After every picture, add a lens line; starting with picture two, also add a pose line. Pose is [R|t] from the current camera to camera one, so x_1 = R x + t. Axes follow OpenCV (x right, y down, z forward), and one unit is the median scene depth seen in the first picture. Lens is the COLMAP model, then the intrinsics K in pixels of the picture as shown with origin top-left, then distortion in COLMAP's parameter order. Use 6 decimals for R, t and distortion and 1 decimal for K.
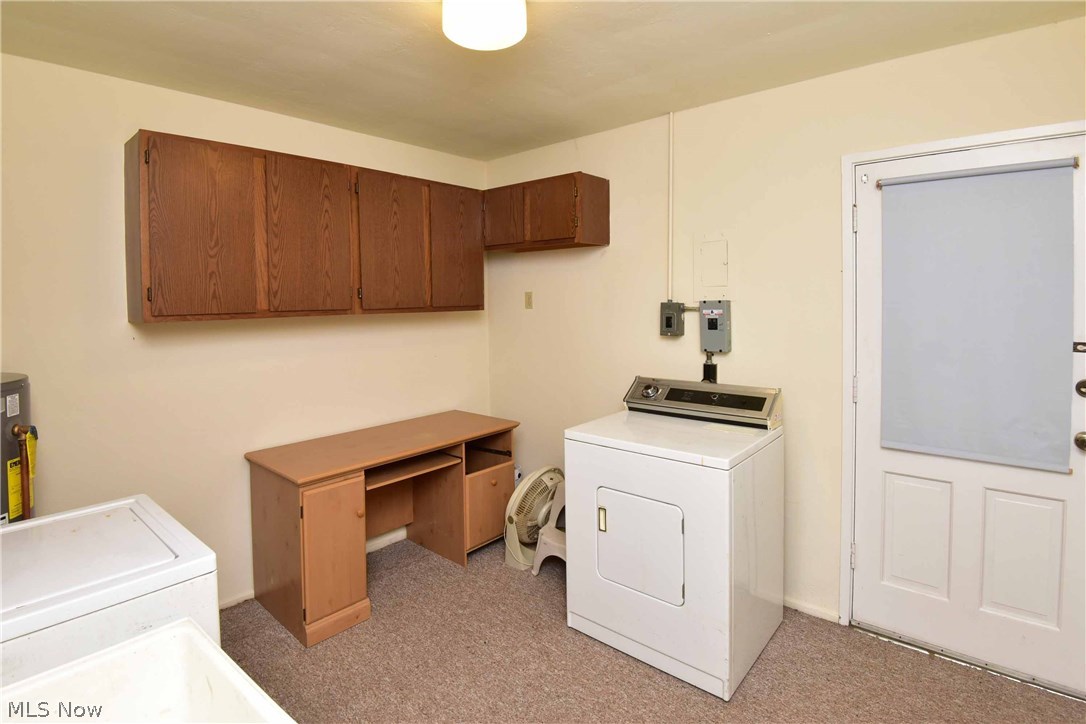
lens RADIAL K [[539.2, 0, 537.3], [0, 539.2, 360.6], [0, 0, 1]] dist [-0.027435, -0.001375]
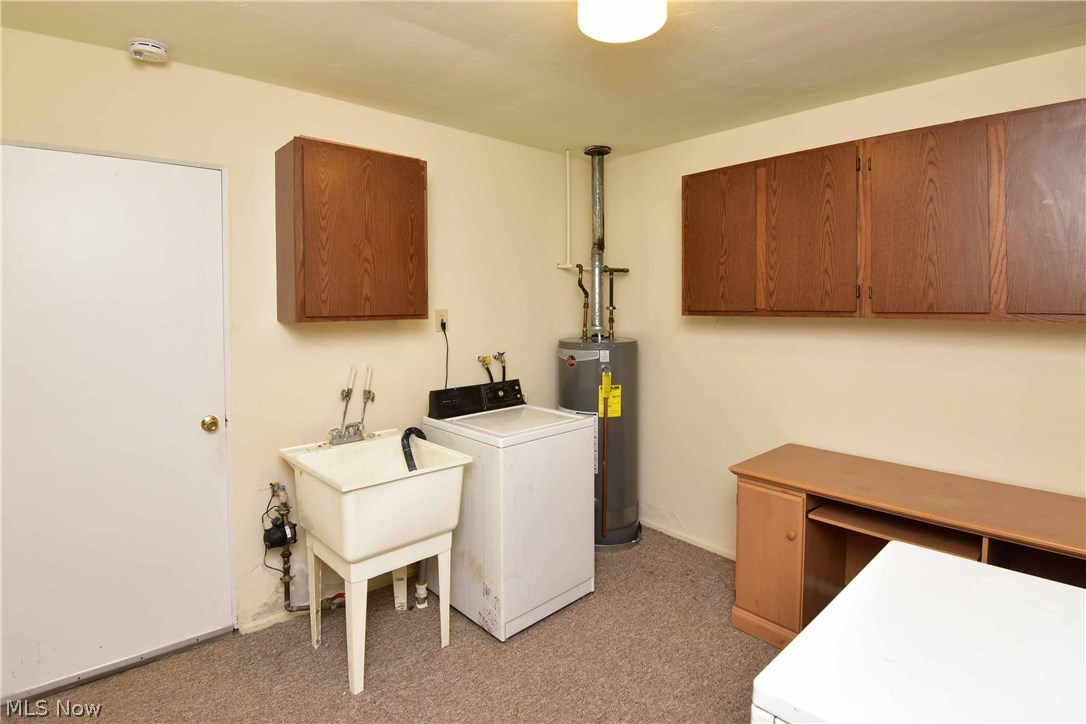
lens RADIAL K [[539.2, 0, 537.3], [0, 539.2, 360.6], [0, 0, 1]] dist [-0.027435, -0.001375]
pose [[-0.128204, 0.126377, -0.983663, 0.612277], [-0.098527, 0.985318, 0.139431, -0.096919], [0.986842, 0.114792, -0.113870, 0.679673]]
